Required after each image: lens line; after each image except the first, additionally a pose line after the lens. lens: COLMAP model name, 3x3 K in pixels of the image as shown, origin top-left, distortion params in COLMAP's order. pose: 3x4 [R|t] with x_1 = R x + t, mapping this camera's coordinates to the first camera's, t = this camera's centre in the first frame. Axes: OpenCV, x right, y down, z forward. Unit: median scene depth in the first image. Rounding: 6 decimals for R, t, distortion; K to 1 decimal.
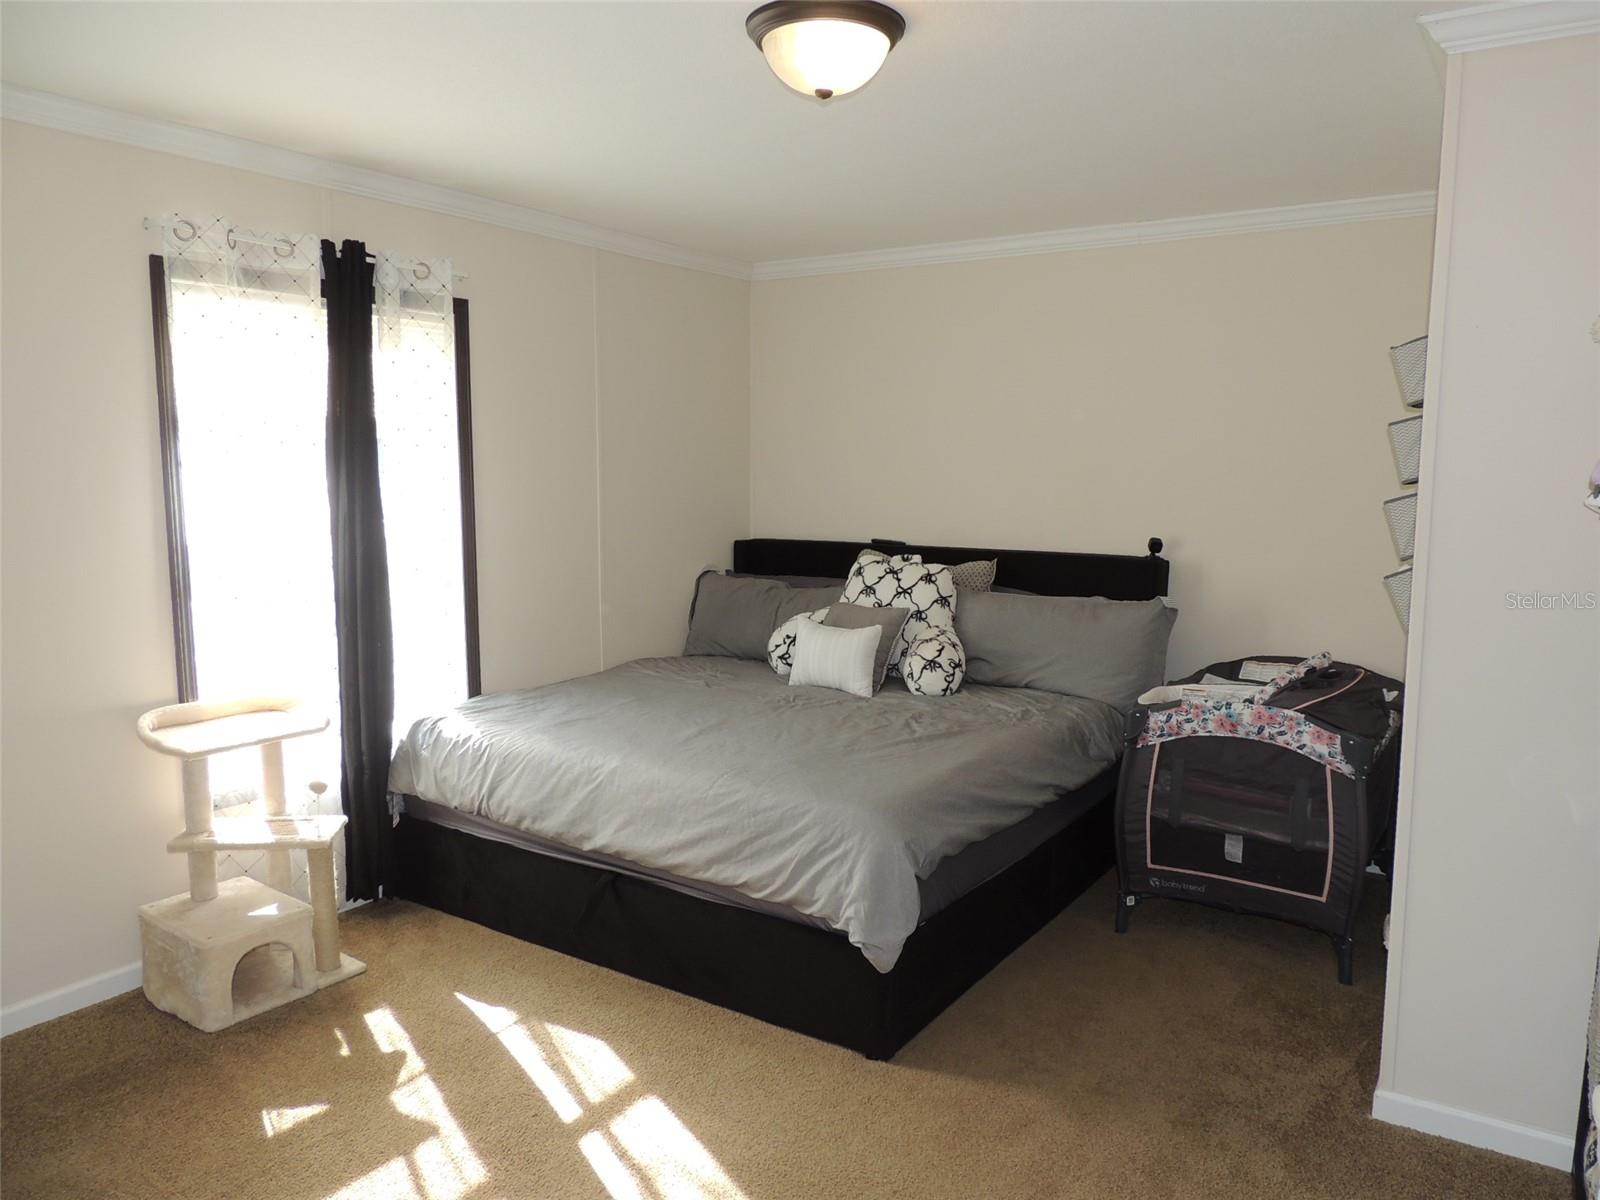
lens RADIAL K [[1147.8, 0, 808.6], [0, 1147.8, 603.9], [0, 0, 1]] dist [-0.031277, 0.006200]
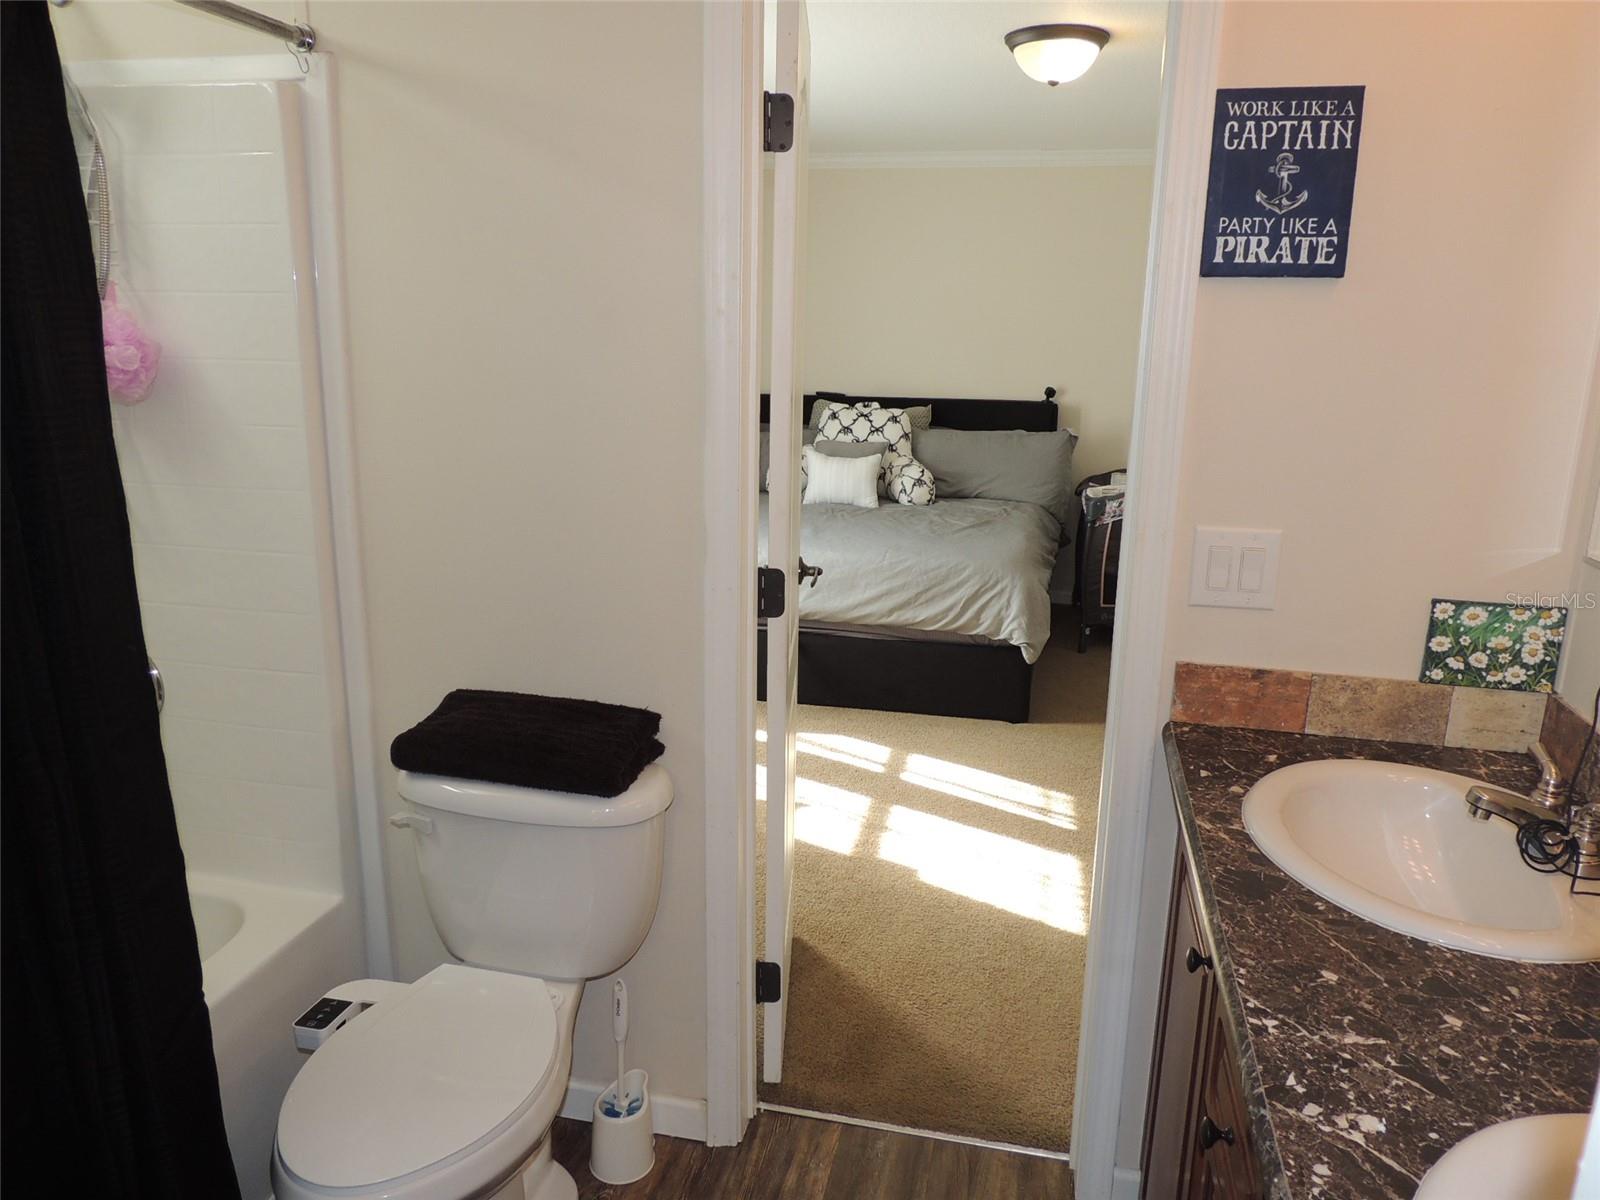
lens RADIAL K [[1147.8, 0, 808.6], [0, 1147.8, 603.9], [0, 0, 1]] dist [-0.031277, 0.006200]
pose [[0.929905, -0.072338, 0.360617, -0.504816], [0.033206, 0.992976, 0.113559, 0.037228], [-0.366298, -0.093625, 0.925775, -0.208025]]
